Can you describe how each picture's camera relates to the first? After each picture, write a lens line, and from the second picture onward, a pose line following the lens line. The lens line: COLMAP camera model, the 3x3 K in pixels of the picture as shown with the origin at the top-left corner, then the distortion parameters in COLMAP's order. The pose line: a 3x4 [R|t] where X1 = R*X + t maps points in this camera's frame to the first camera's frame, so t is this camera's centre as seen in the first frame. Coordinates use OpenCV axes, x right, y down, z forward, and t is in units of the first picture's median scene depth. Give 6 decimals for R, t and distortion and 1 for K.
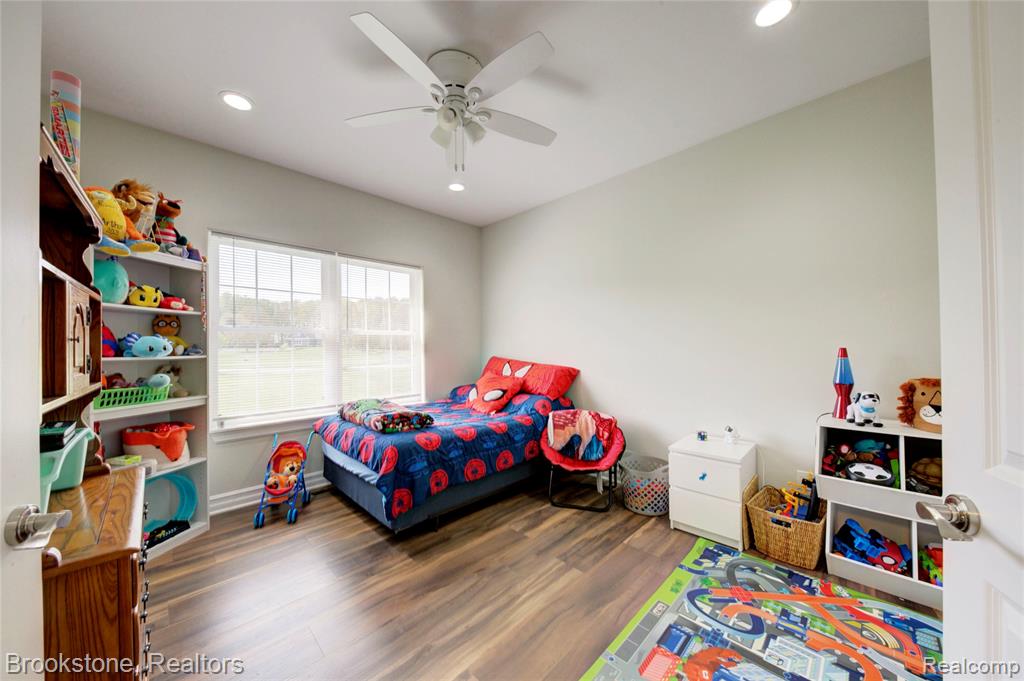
lens RADIAL K [[351.8, 0, 512.1], [0, 351.8, 344.6], [0, 0, 1]] dist [0.009561, -0.005567]
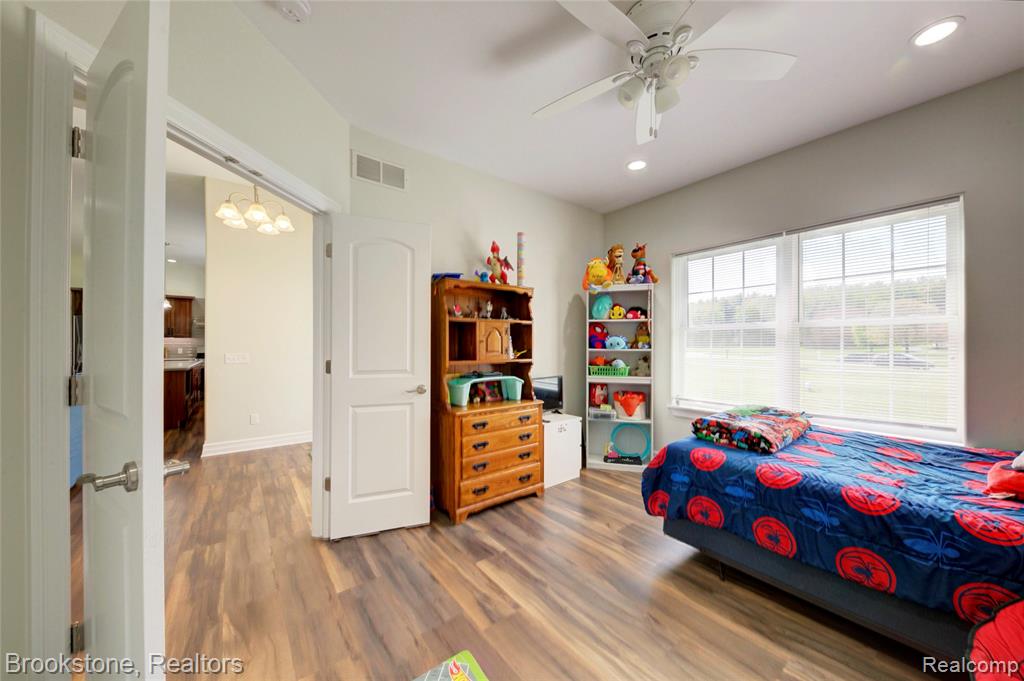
lens RADIAL K [[351.8, 0, 512.1], [0, 351.8, 344.6], [0, 0, 1]] dist [0.009561, -0.005567]
pose [[-0.114234, 0.006979, -0.993429, 0.626486], [0.010267, 0.999930, 0.005844, -0.001120], [0.993401, -0.009532, -0.114298, 0.646702]]
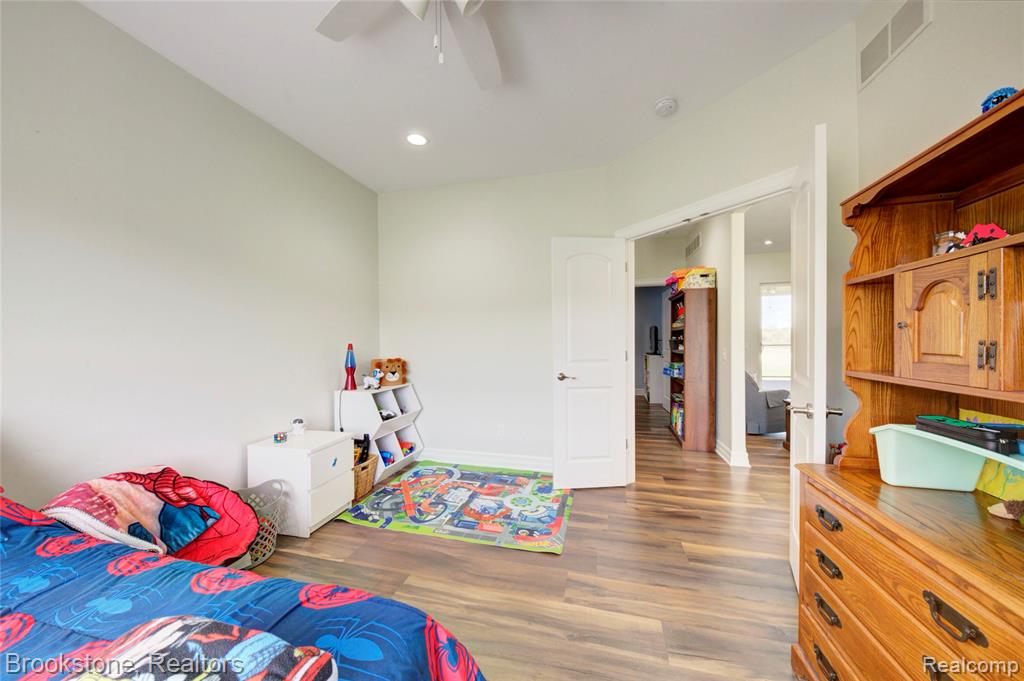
lens RADIAL K [[351.8, 0, 512.1], [0, 351.8, 344.6], [0, 0, 1]] dist [0.009561, -0.005567]
pose [[-0.514033, 0.005947, 0.857750, -0.635207], [0.001548, 0.999981, -0.006005, 0.020848], [-0.857769, -0.001759, -0.514033, 1.032306]]
